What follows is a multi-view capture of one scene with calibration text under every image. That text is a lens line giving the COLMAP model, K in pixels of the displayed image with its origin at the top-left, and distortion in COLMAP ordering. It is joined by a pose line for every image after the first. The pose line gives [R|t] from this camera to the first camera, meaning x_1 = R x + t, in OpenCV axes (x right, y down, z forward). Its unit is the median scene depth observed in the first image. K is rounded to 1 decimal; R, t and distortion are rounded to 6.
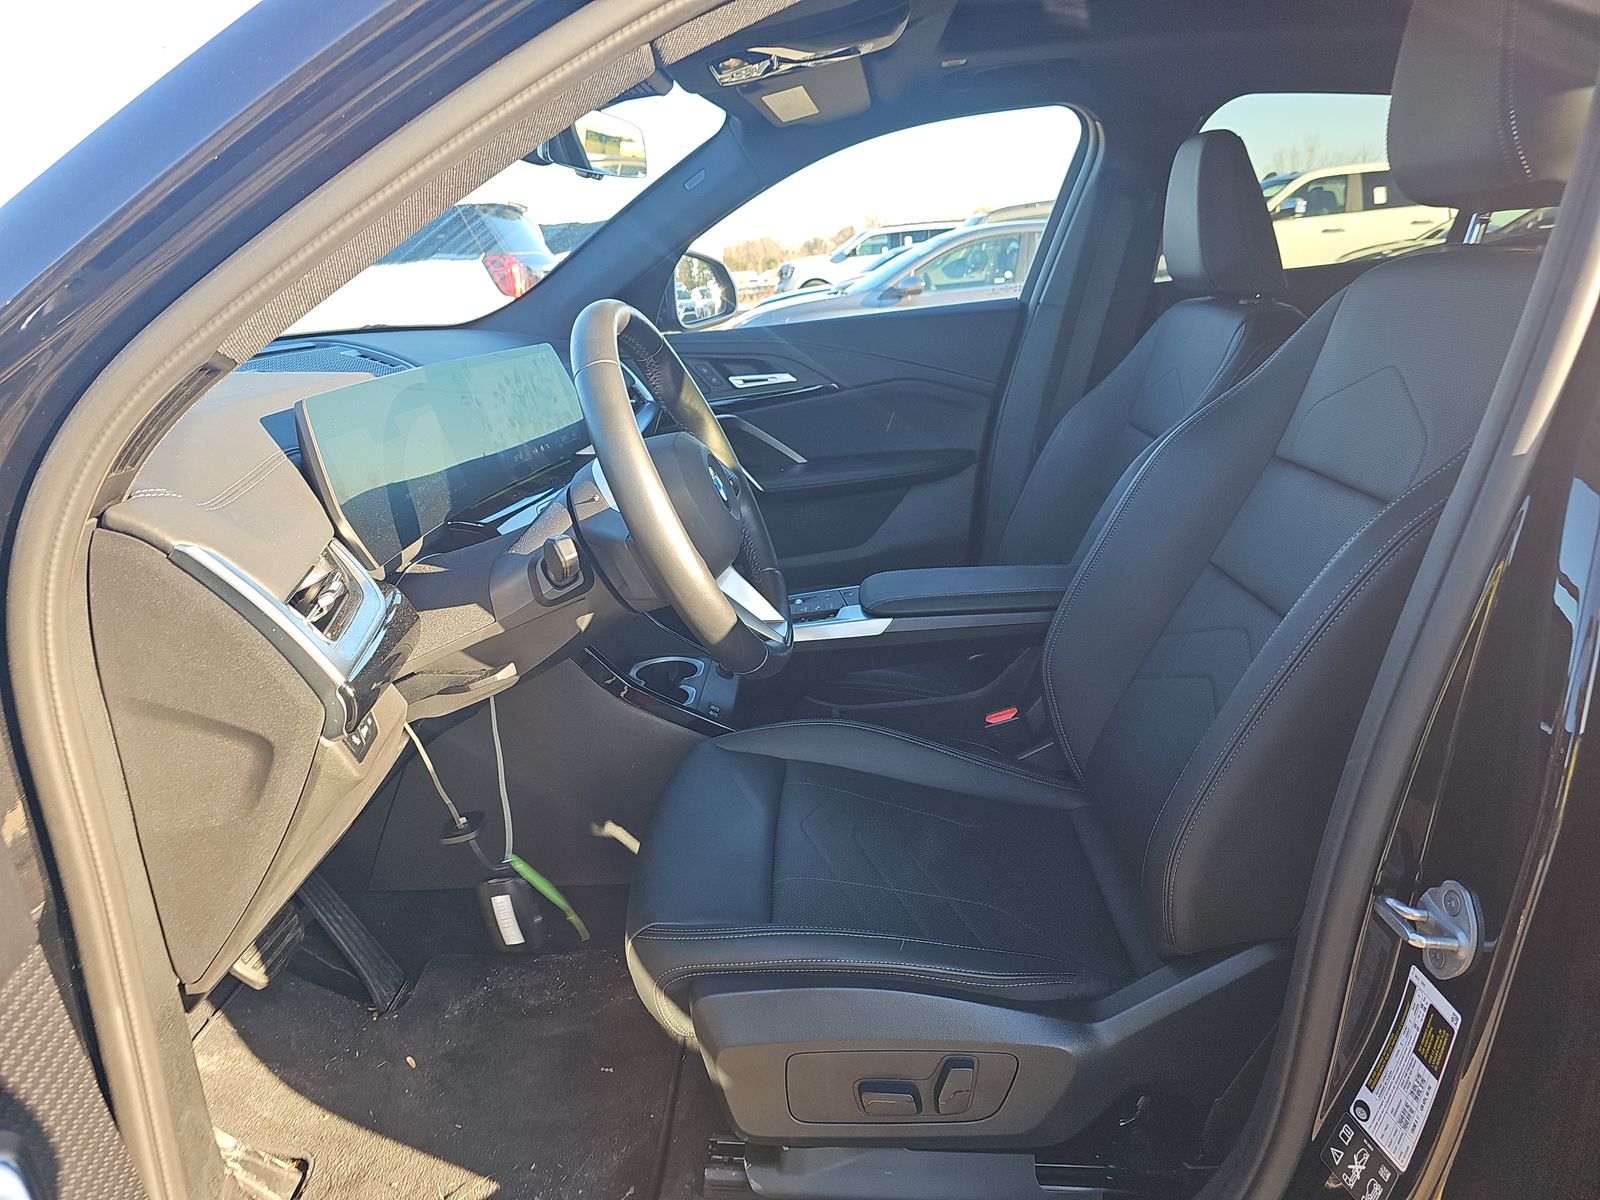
lens RADIAL K [[1065.6, 0, 800.0], [0, 1065.6, 600.0], [0, 0, 1]] dist [0.058550, -0.053836]
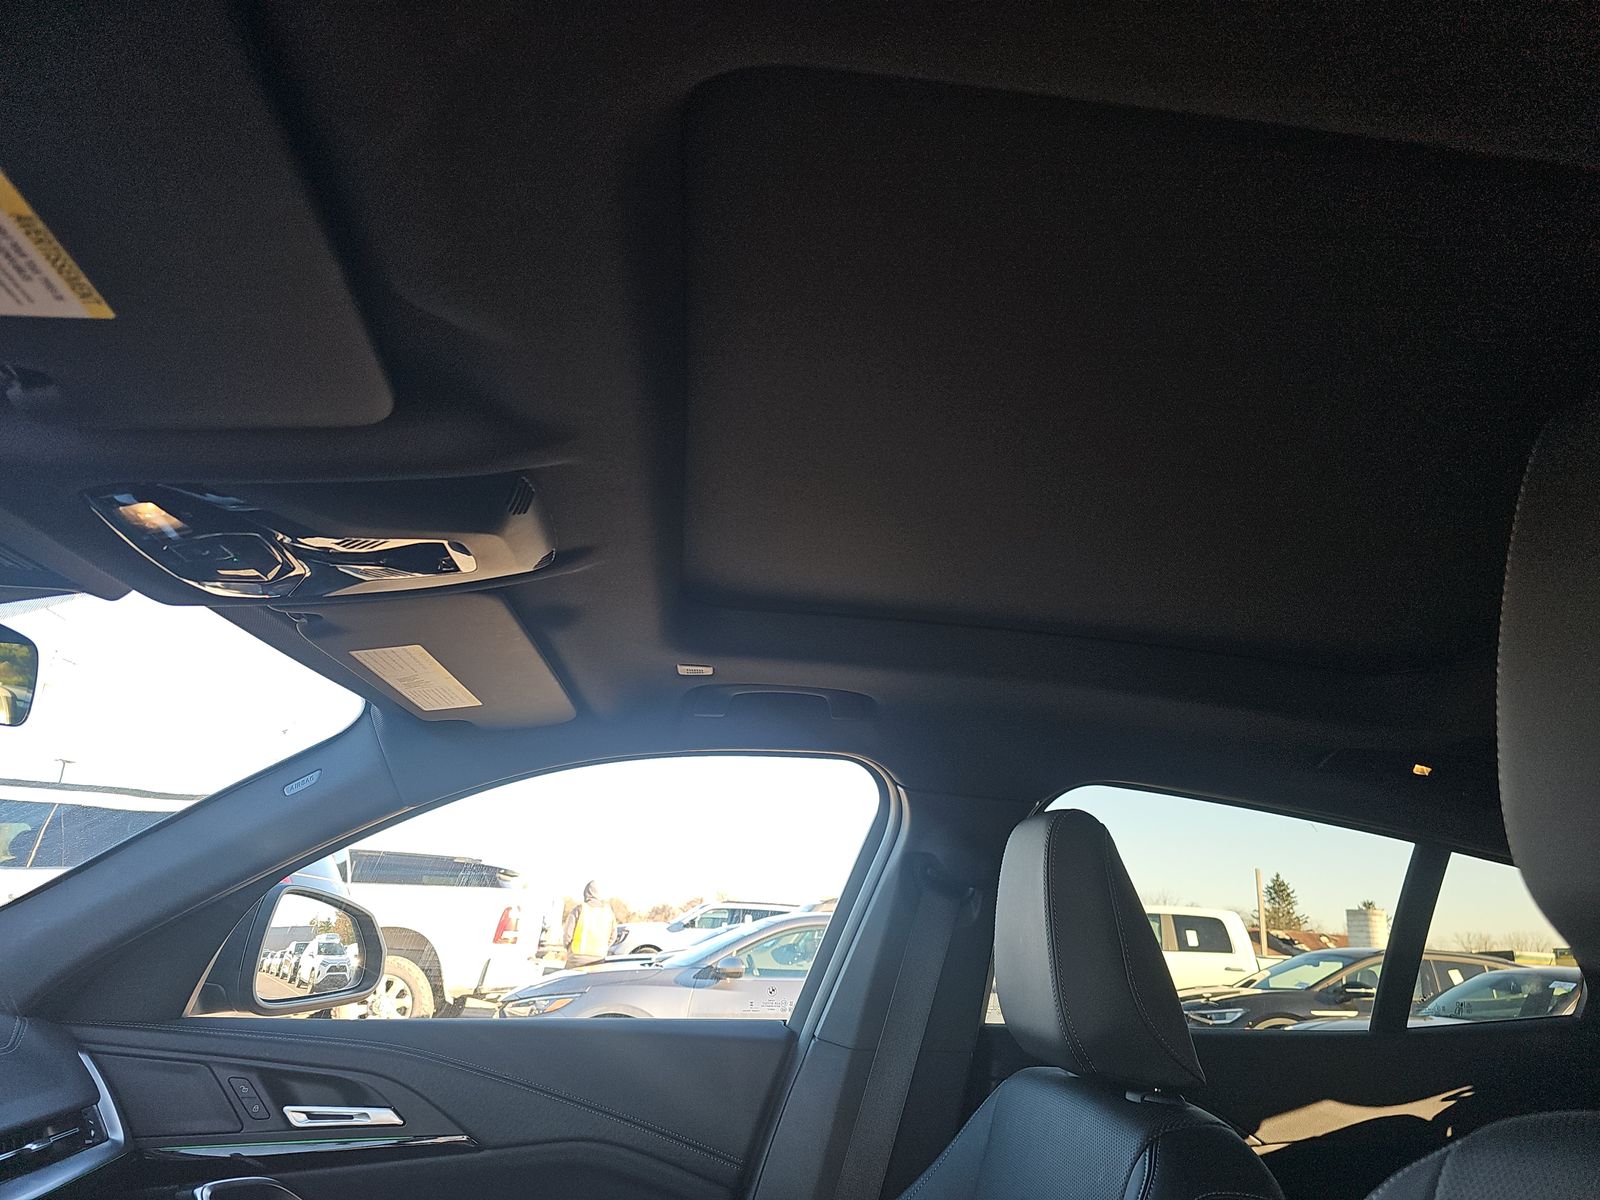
lens RADIAL K [[1065.6, 0, 800.0], [0, 1065.6, 600.0], [0, 0, 1]] dist [0.058550, -0.053836]
pose [[0.982938, 0.156787, 0.096180, 0.094542], [-0.073506, 0.814157, -0.575973, -0.099393], [-0.168611, 0.559076, 0.811791, 0.279977]]
